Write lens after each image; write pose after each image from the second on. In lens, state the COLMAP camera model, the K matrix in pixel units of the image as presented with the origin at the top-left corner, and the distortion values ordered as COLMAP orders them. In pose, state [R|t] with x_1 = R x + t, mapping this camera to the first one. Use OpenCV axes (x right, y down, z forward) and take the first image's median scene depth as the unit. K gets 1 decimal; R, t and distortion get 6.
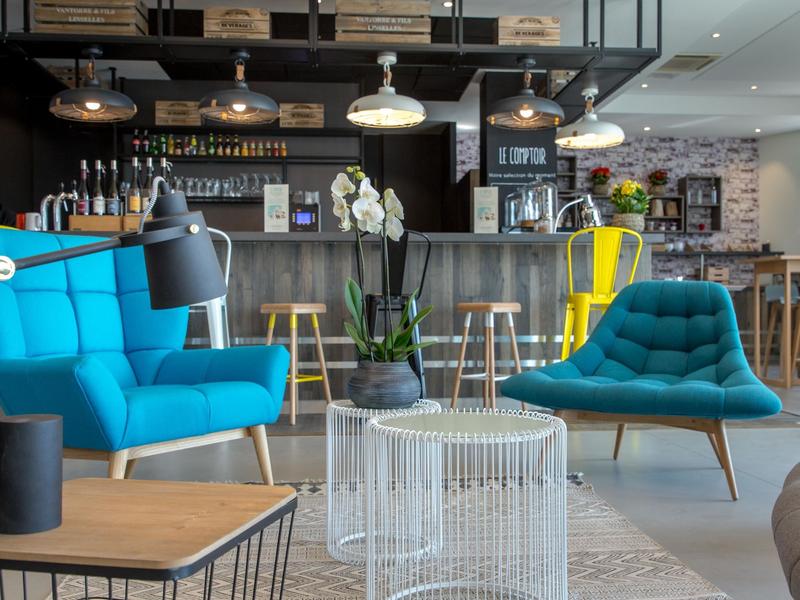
lens RADIAL K [[931.7, 0, 401.7], [0, 931.7, 332.0], [0, 0, 1]] dist [-0.032879, -0.003645]
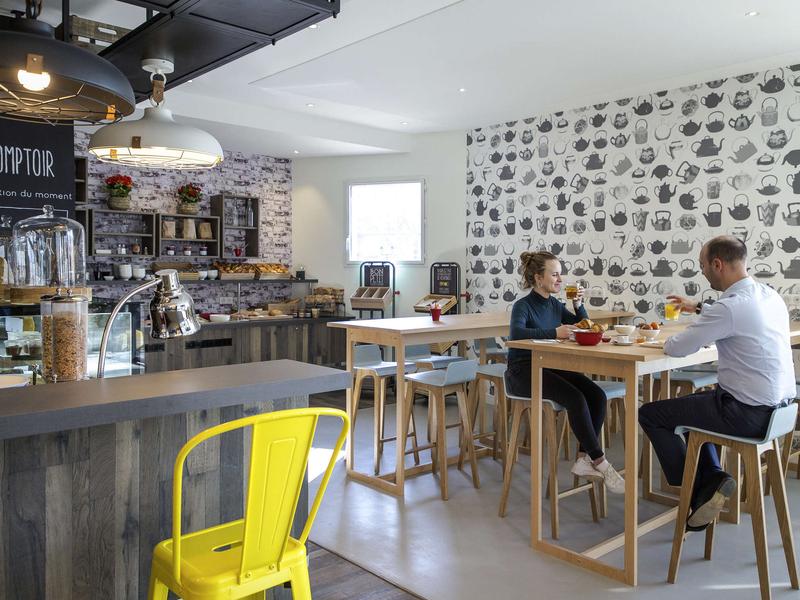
lens RADIAL K [[695.7, 0, 400.0], [0, 695.7, 300.0], [0, 0, 1]] dist [0.050618, -0.005475]
pose [[0.801275, -0.013636, 0.598140, 0.042676], [0.000778, 0.999763, 0.021750, -0.080738], [-0.598295, -0.016962, 0.801096, 0.359469]]
